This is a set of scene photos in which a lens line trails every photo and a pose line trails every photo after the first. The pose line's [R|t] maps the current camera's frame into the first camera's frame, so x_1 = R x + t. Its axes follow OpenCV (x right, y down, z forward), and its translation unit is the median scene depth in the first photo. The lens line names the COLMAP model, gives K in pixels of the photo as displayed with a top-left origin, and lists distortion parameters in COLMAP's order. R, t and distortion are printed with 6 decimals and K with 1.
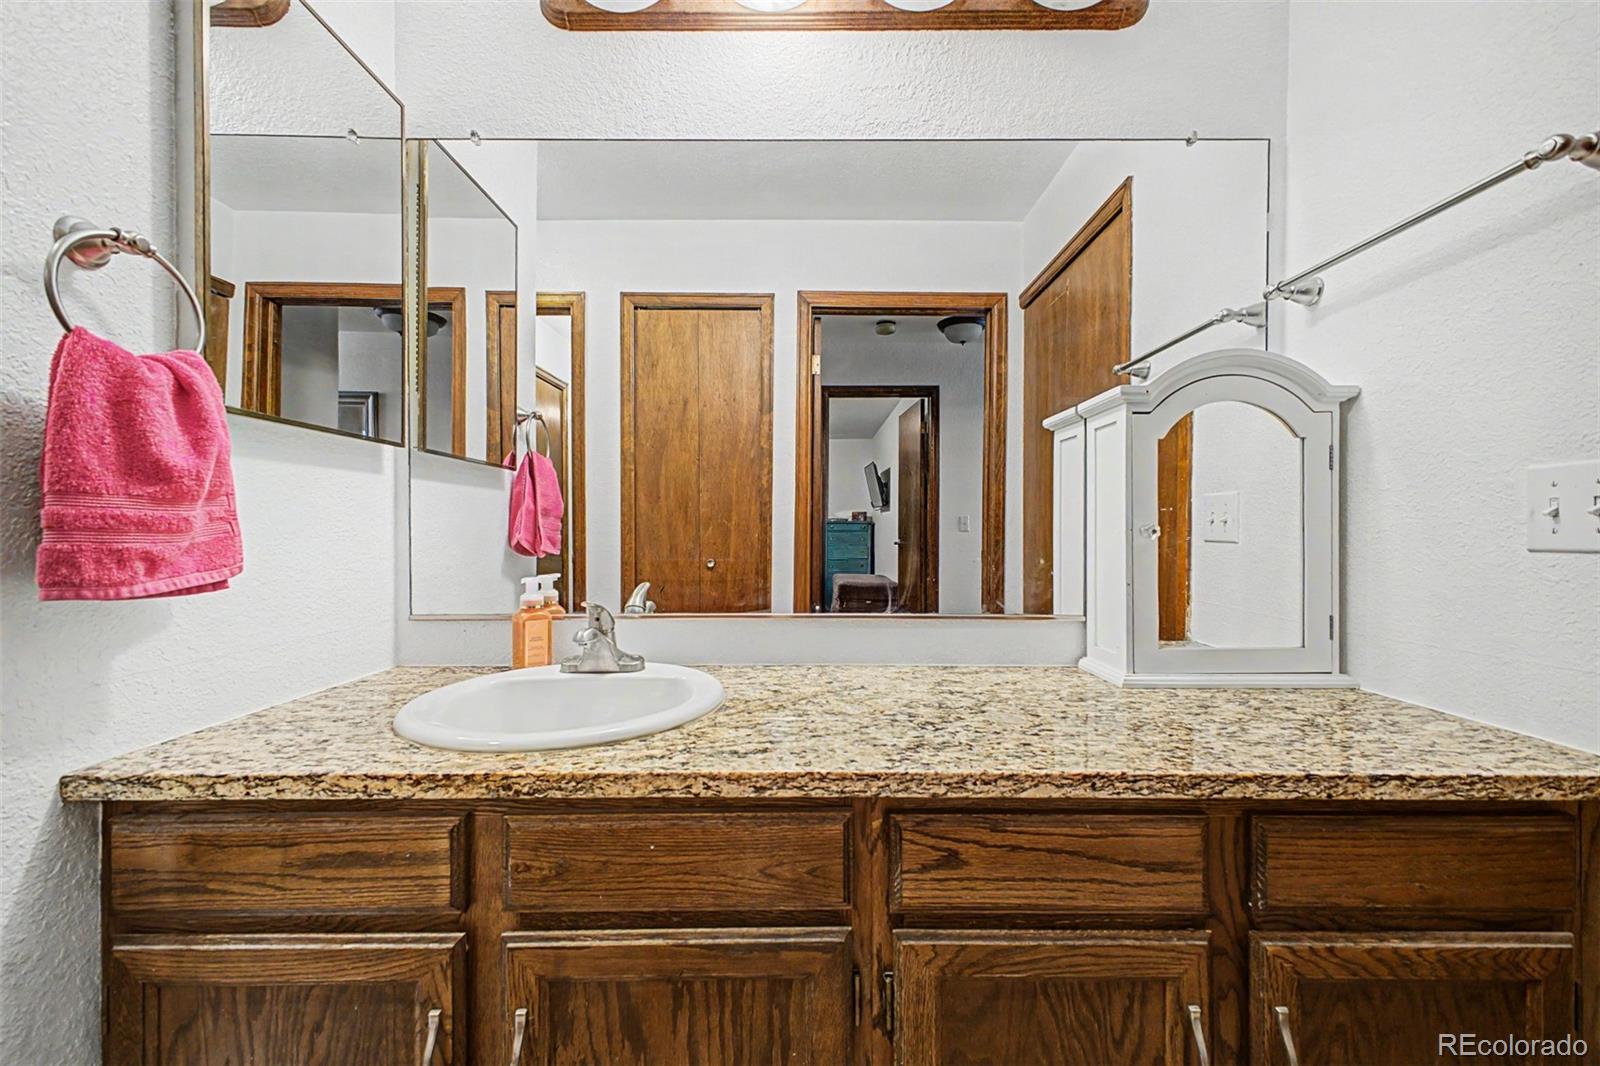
lens RADIAL K [[632.1, 0, 792.0], [0, 632.1, 549.1], [0, 0, 1]] dist [0.004906, -0.000100]
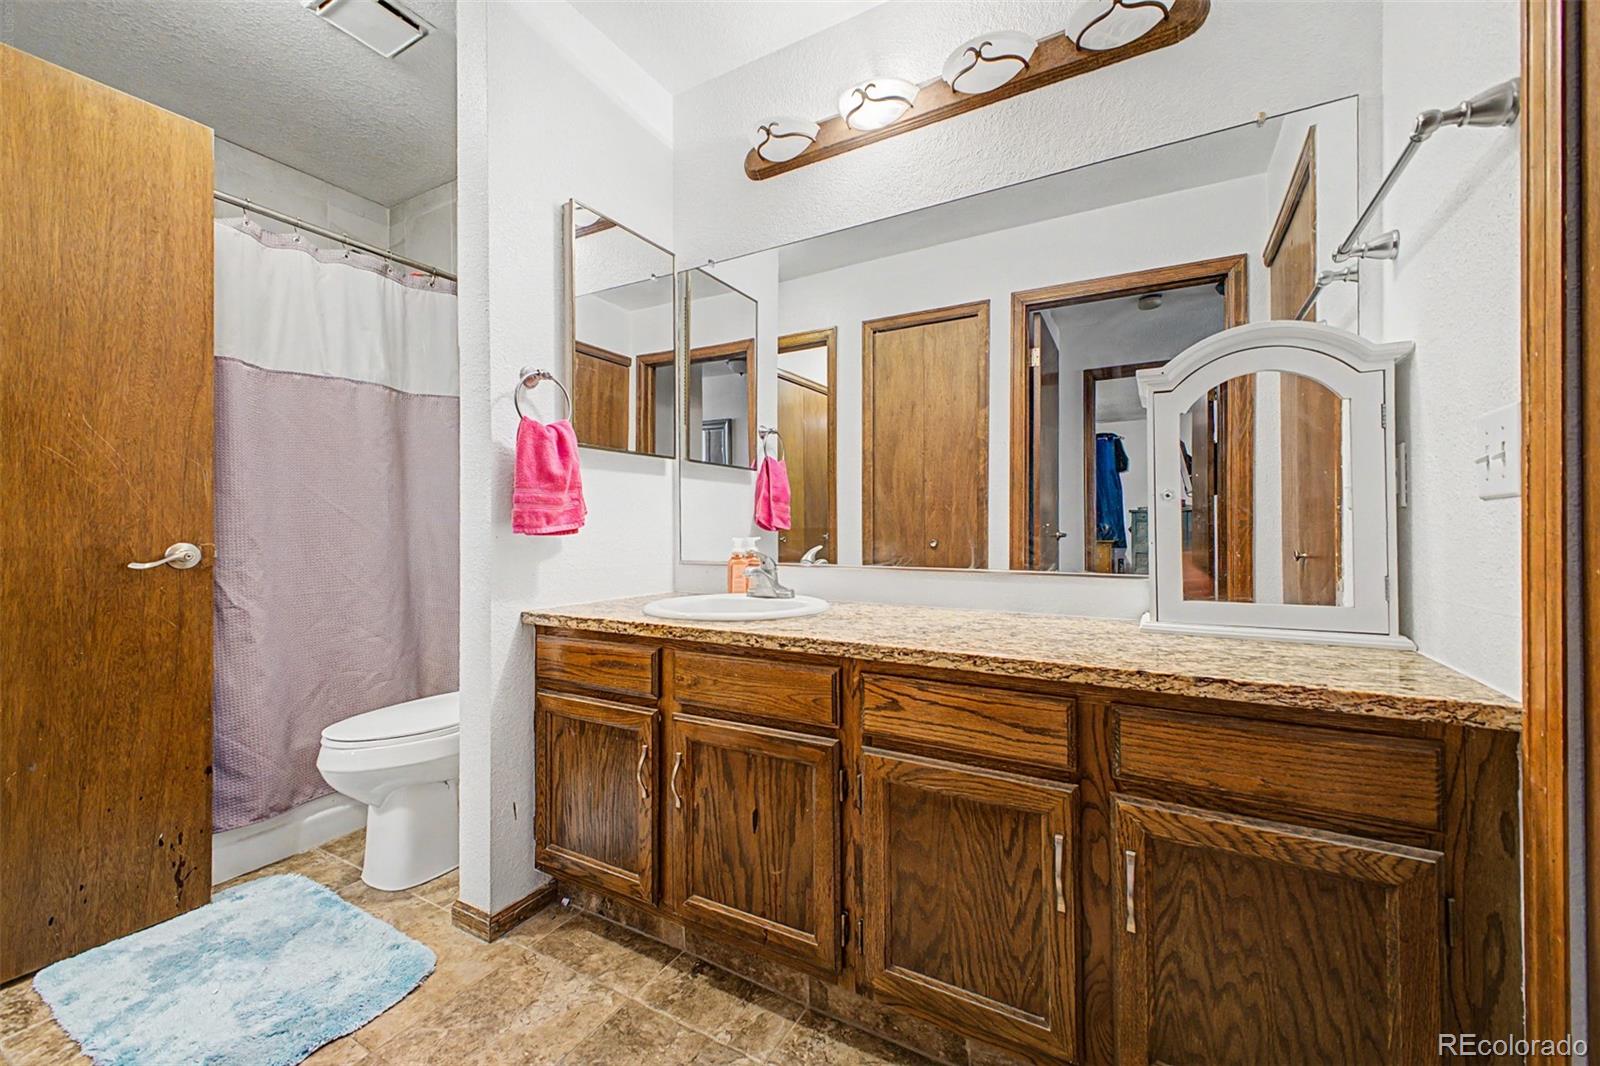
lens RADIAL K [[632.1, 0, 792.0], [0, 632.1, 549.1], [0, 0, 1]] dist [0.004906, -0.000100]
pose [[0.866130, 0.014582, -0.499606, 0.796787], [-0.011481, 0.999891, 0.009281, 0.094214], [0.499687, -0.002302, 0.866203, -0.466385]]
